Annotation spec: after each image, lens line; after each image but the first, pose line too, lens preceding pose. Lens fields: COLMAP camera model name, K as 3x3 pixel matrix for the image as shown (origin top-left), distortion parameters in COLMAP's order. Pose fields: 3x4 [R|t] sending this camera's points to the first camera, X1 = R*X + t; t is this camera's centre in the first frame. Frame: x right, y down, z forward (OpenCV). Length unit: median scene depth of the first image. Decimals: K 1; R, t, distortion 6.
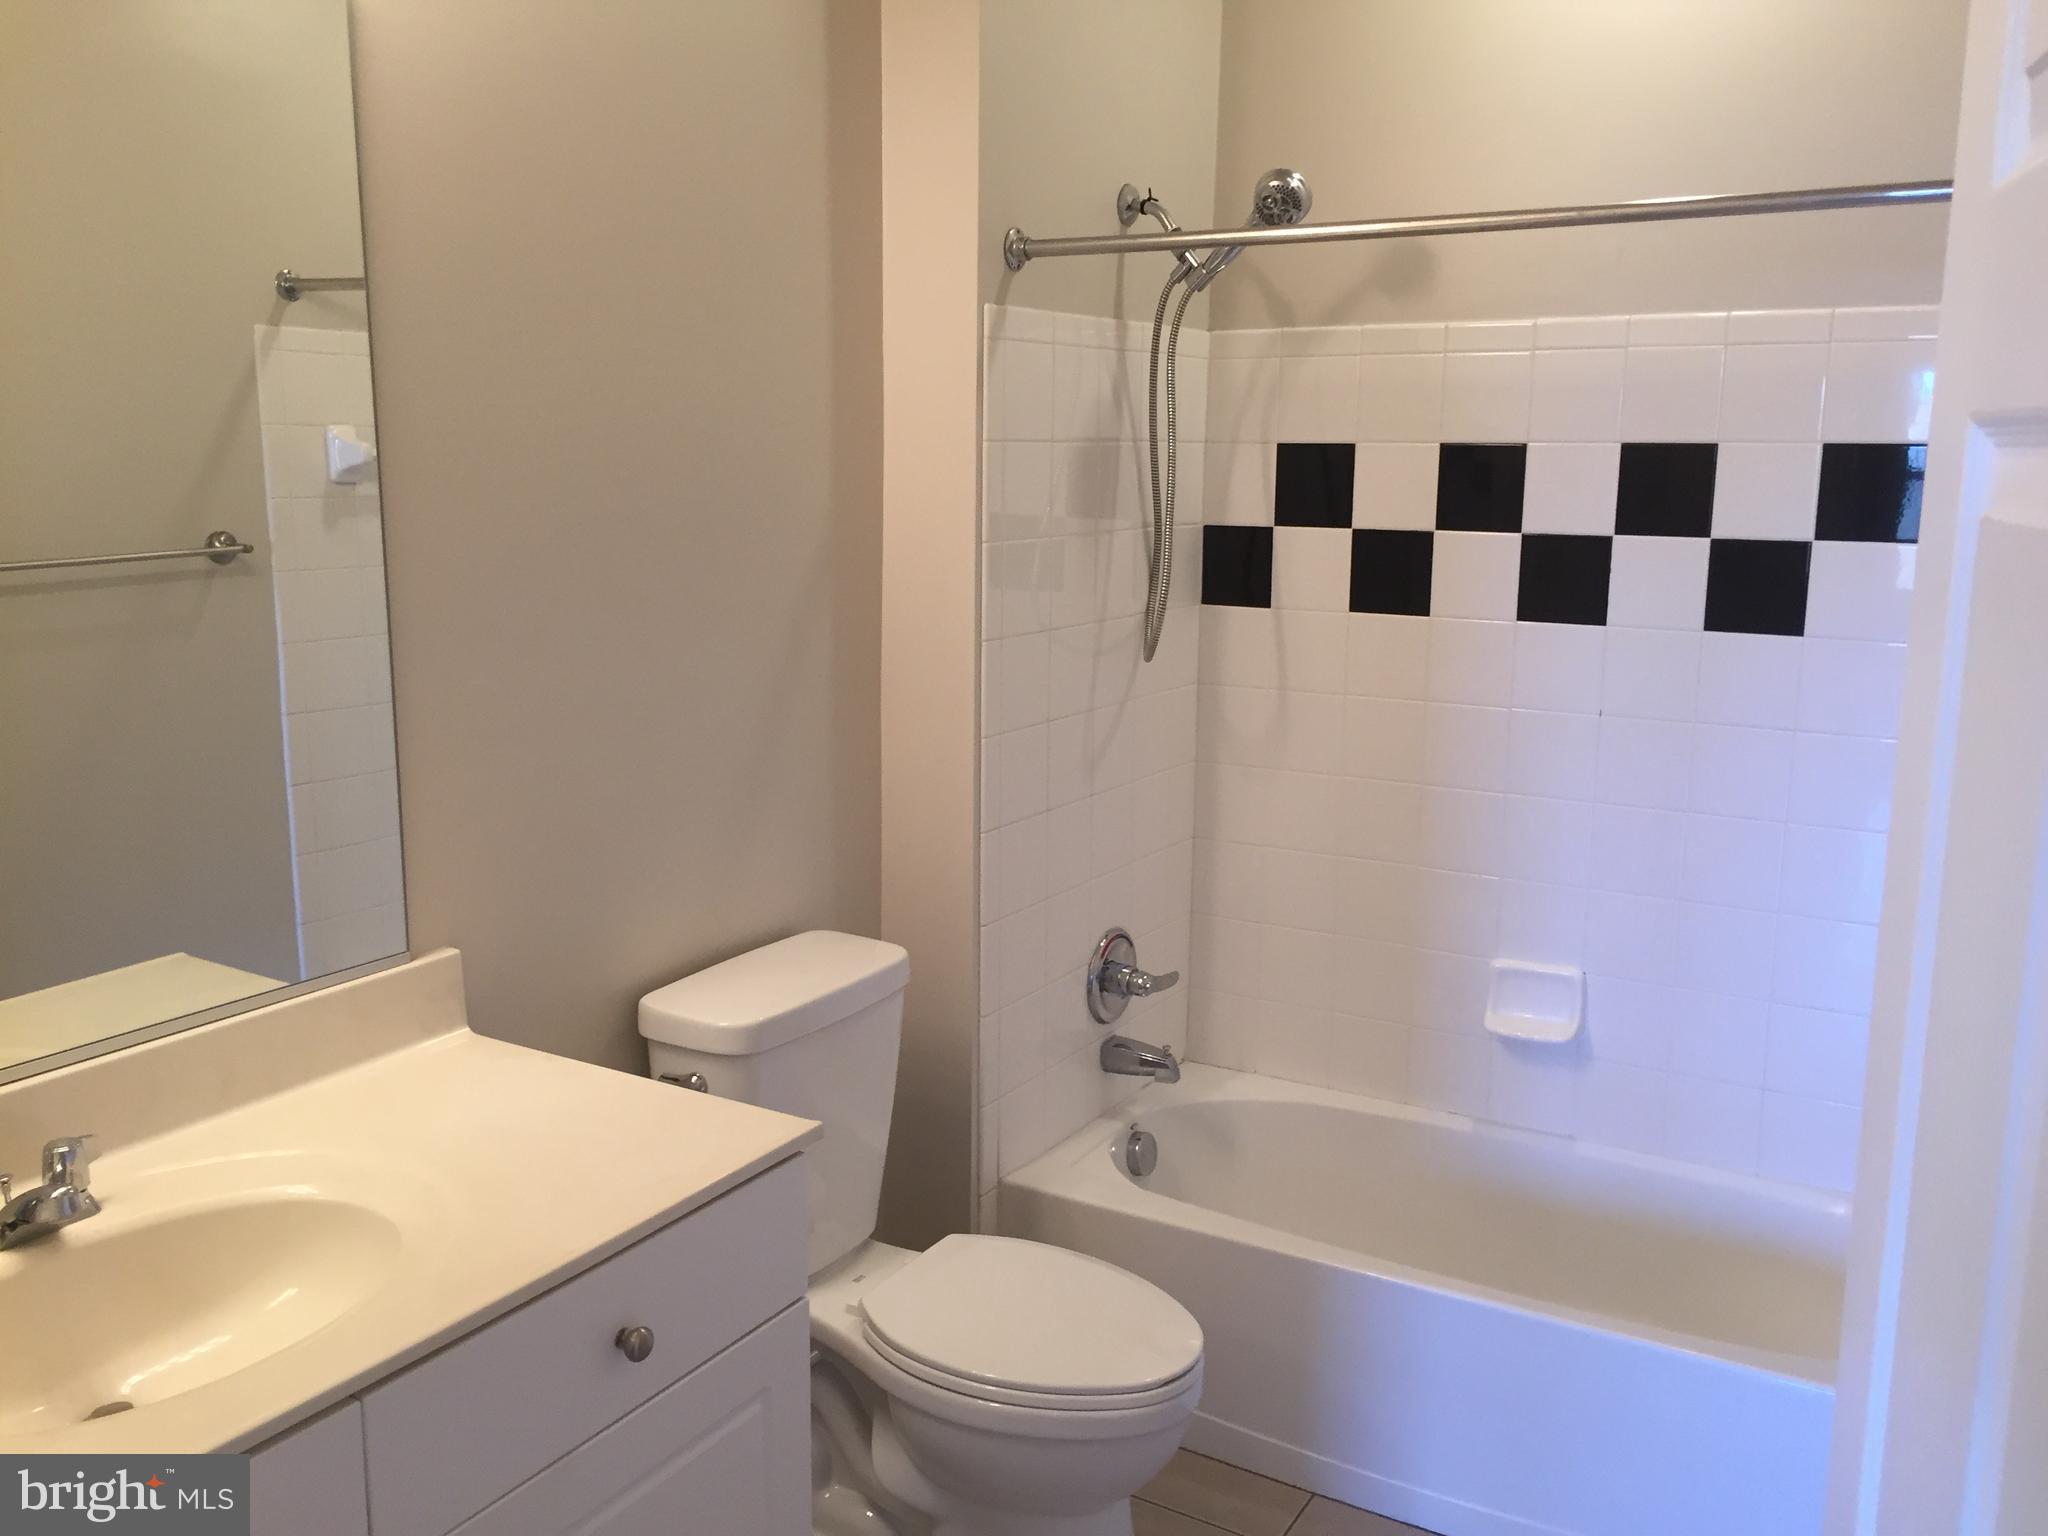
lens RADIAL K [[1759.9, 0, 1035.9], [0, 1759.9, 770.6], [0, 0, 1]] dist [0.076048, -0.092907]
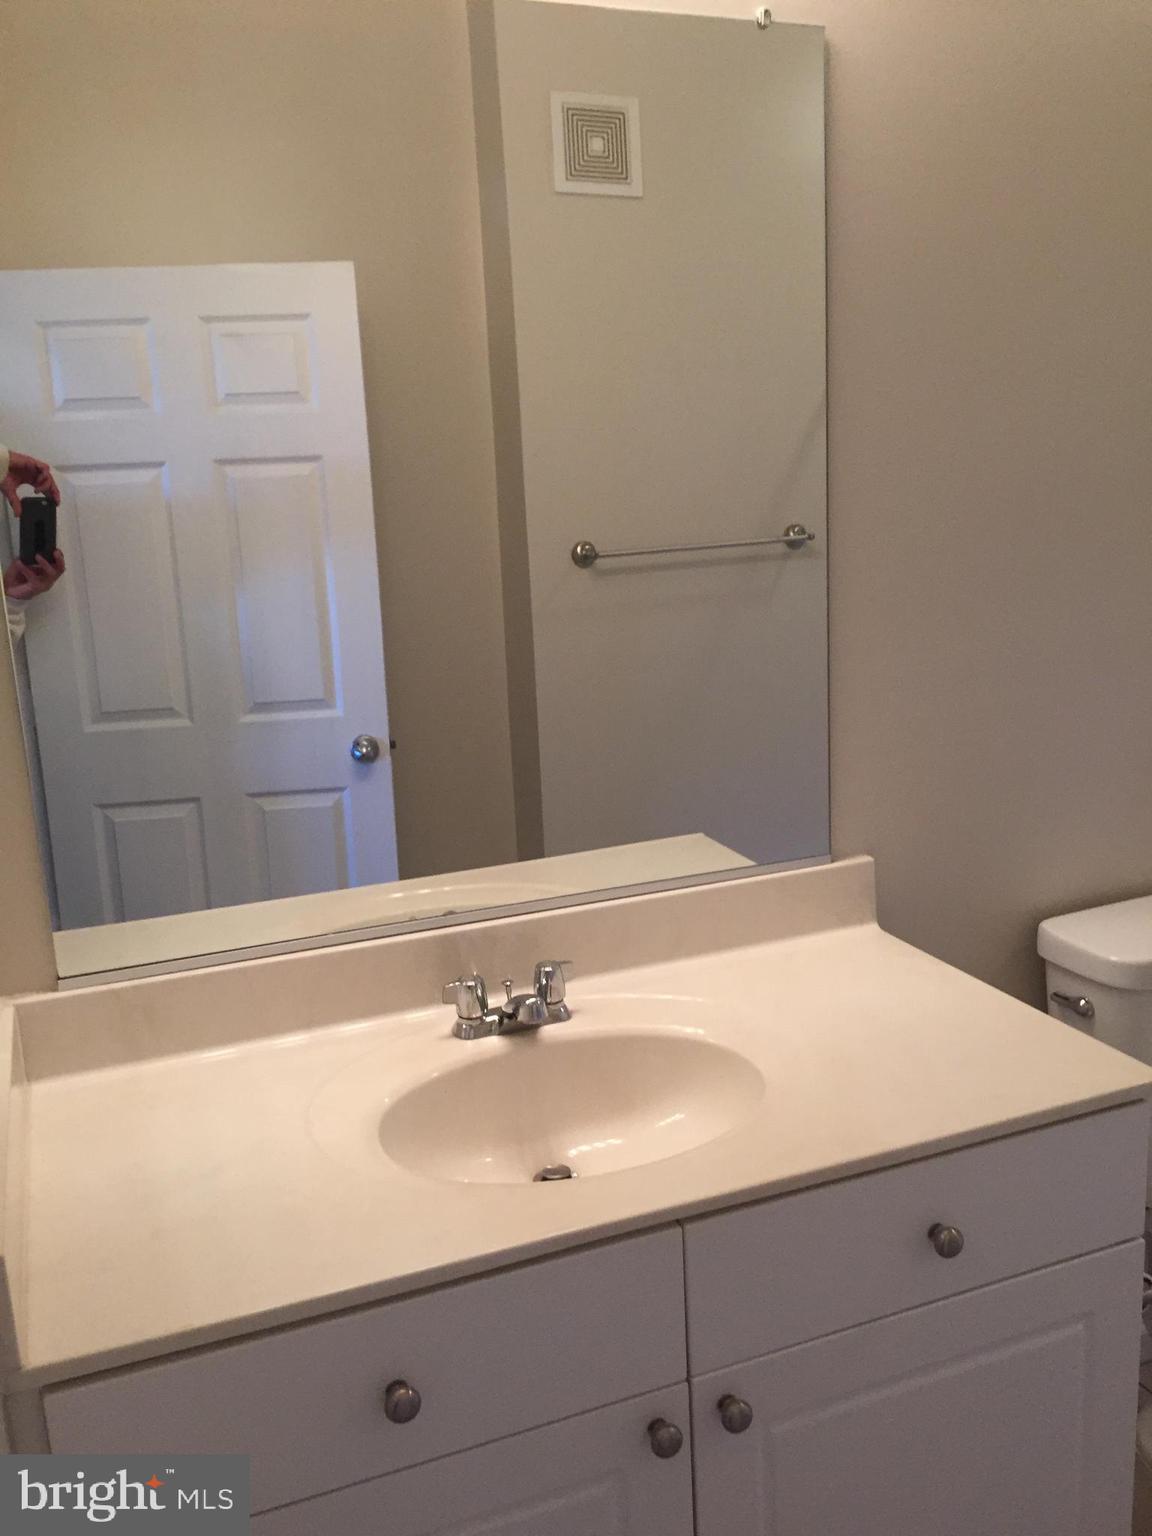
lens RADIAL K [[1319.9, 0, 575.8], [0, 1319.9, 768.7], [0, 0, 1]] dist [0.076048, -0.092907]
pose [[0.794624, 0.089082, -0.600530, 0.048438], [-0.064834, 0.995971, 0.061952, -0.002401], [0.603630, -0.010293, 0.797198, 0.166212]]
